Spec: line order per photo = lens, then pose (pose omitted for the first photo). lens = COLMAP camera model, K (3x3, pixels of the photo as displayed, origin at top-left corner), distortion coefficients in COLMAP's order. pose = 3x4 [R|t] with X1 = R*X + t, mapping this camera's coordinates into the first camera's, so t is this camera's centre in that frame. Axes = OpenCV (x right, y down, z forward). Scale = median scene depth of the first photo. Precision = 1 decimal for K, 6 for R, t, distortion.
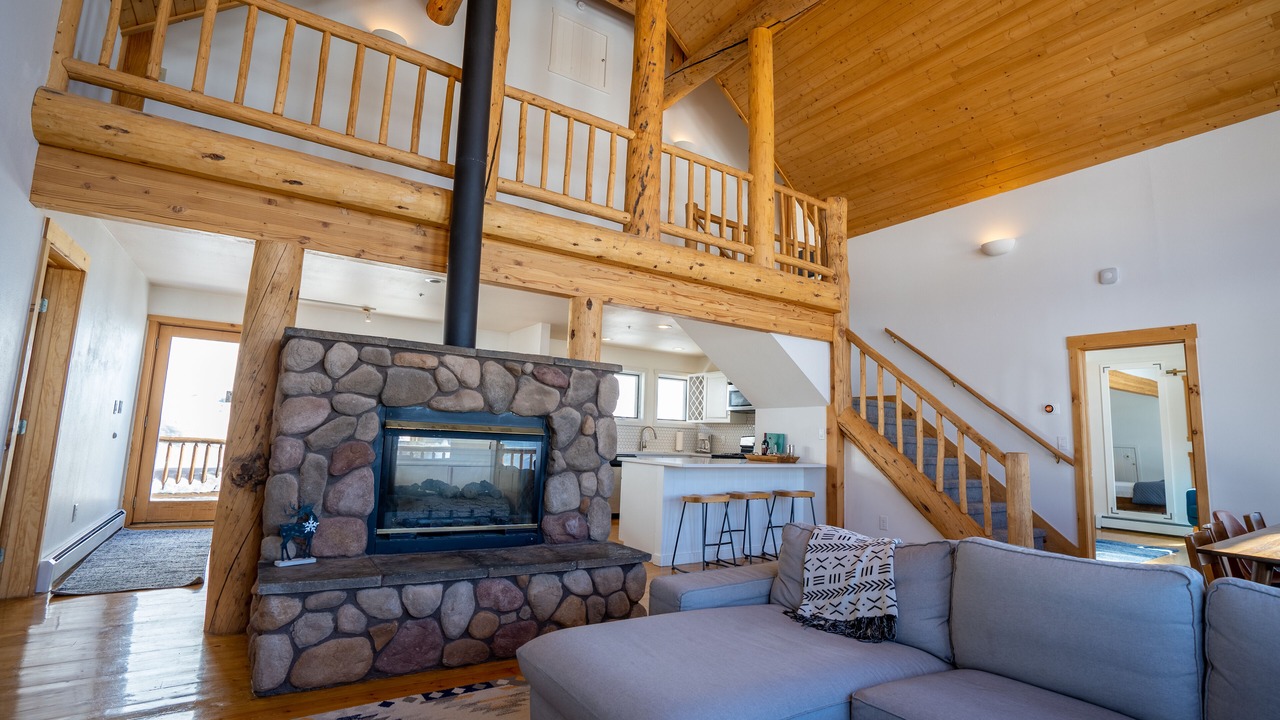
lens RADIAL K [[599.5, 0, 639.6], [0, 599.5, 354.9], [0, 0, 1]] dist [-0.070850, 0.029223]
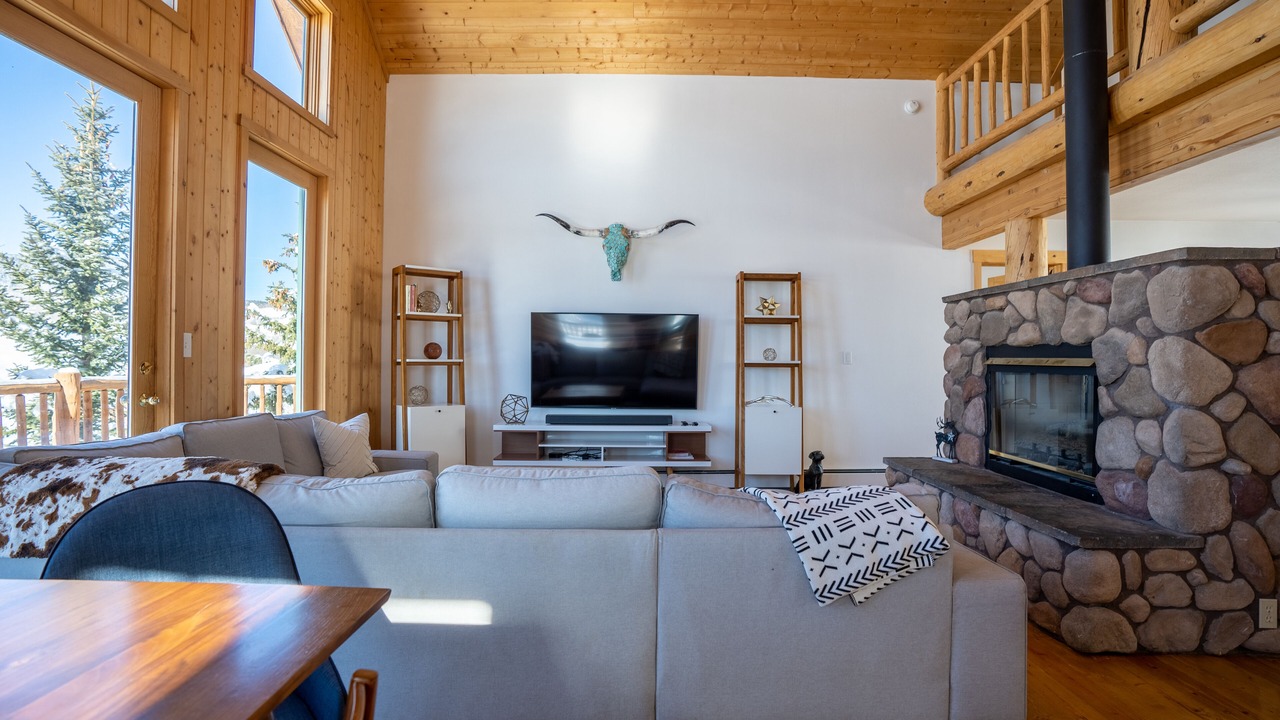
lens RADIAL K [[599.5, 0, 639.6], [0, 599.5, 354.9], [0, 0, 1]] dist [-0.070850, 0.029223]
pose [[-0.546506, -0.047848, -0.836087, 0.569018], [0.085530, 0.989957, -0.112560, 0.108807], [0.833076, -0.133026, -0.536925, 0.648555]]
